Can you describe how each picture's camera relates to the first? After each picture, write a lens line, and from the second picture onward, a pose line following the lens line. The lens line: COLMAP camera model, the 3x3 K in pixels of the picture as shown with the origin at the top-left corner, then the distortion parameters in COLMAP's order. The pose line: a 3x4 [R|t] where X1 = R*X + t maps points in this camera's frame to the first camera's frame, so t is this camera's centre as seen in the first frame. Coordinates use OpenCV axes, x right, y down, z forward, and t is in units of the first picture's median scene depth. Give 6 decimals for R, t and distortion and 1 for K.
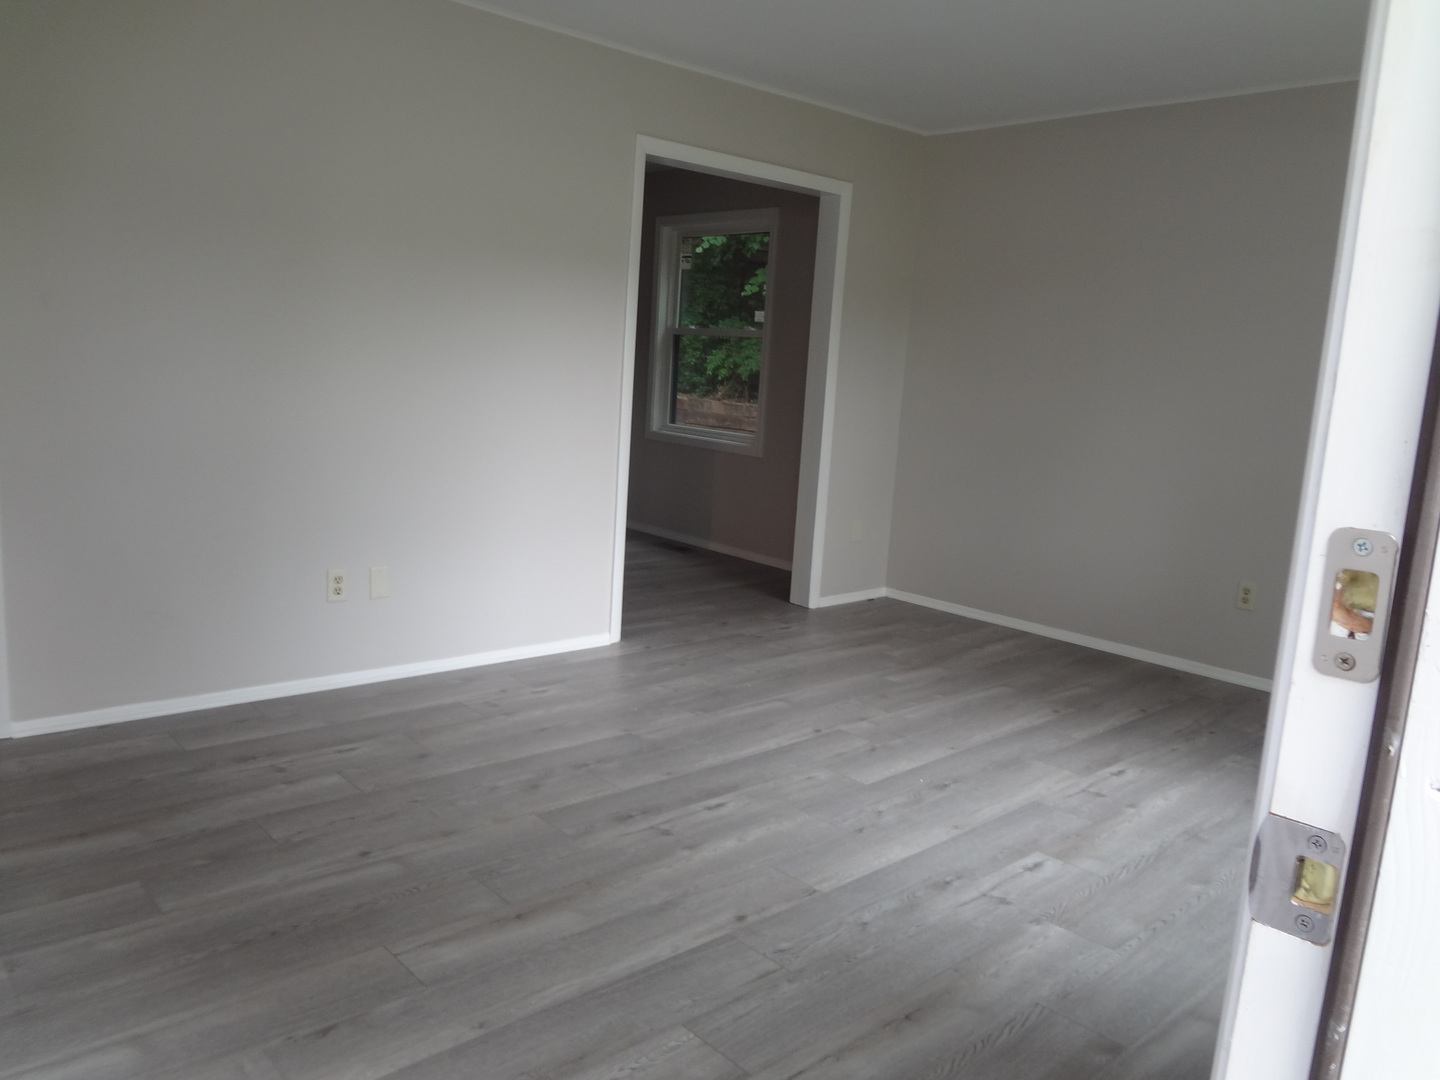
lens RADIAL K [[1064.9, 0, 718.0], [0, 1064.9, 531.4], [0, 0, 1]] dist [-0.052090, 0.008329]
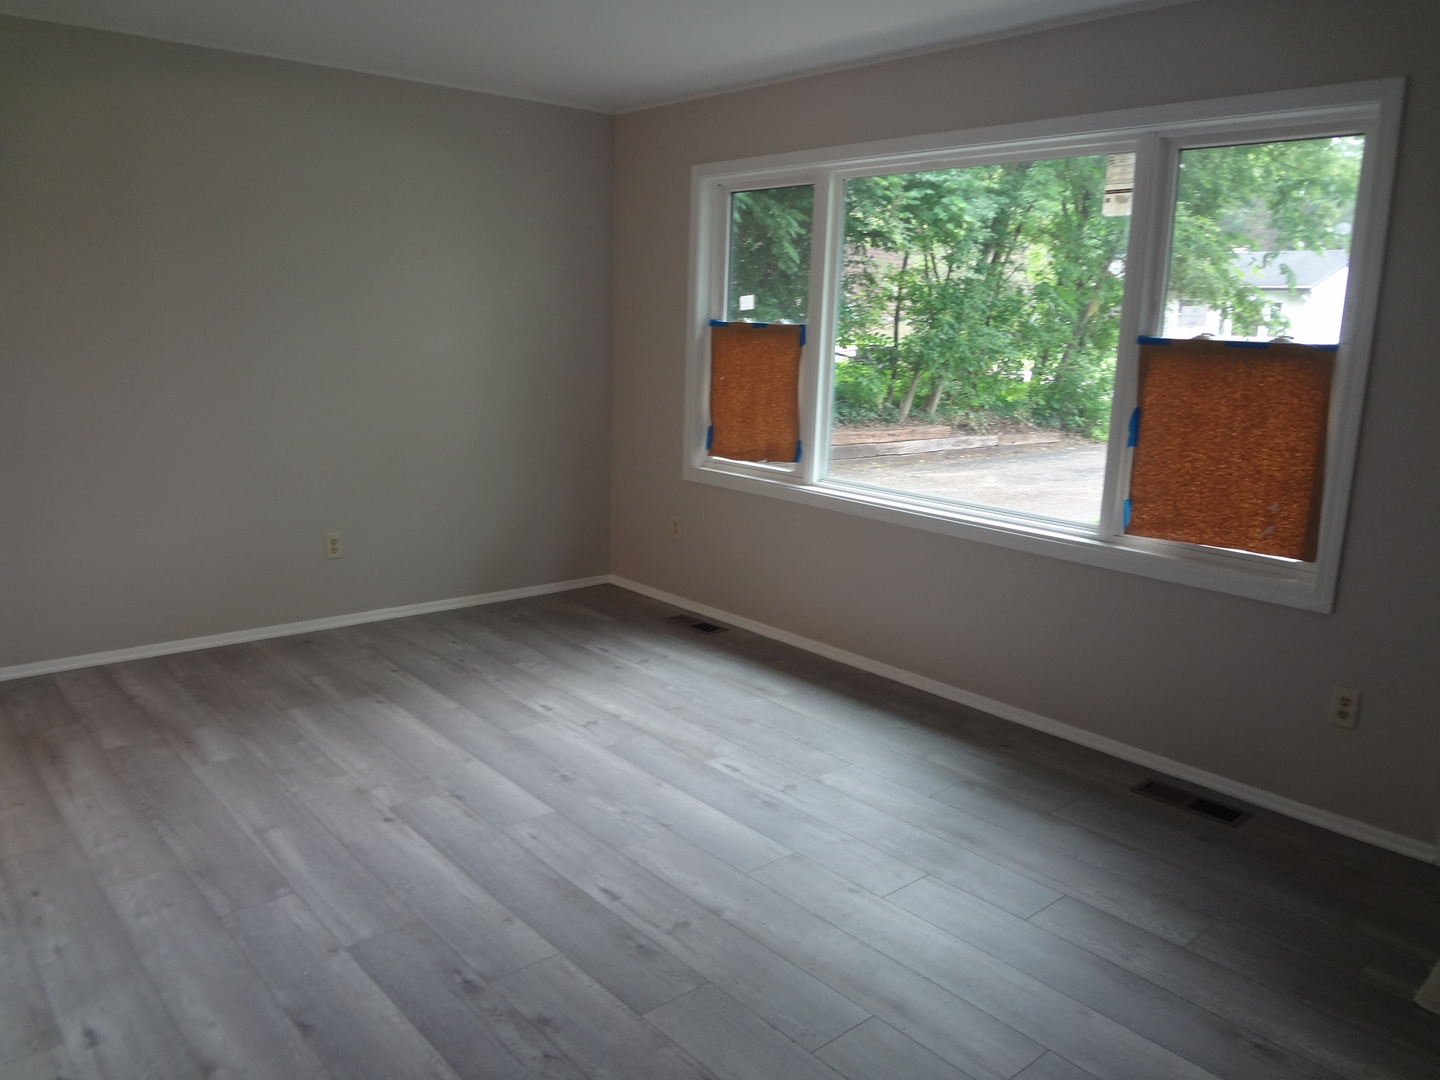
lens RADIAL K [[1064.9, 0, 718.0], [0, 1064.9, 531.4], [0, 0, 1]] dist [-0.052090, 0.008329]
pose [[0.040985, -0.244562, 0.968767, -0.687526], [0.129187, 0.962740, 0.237575, -0.208116], [-0.990773, 0.115416, 0.071052, 0.697221]]
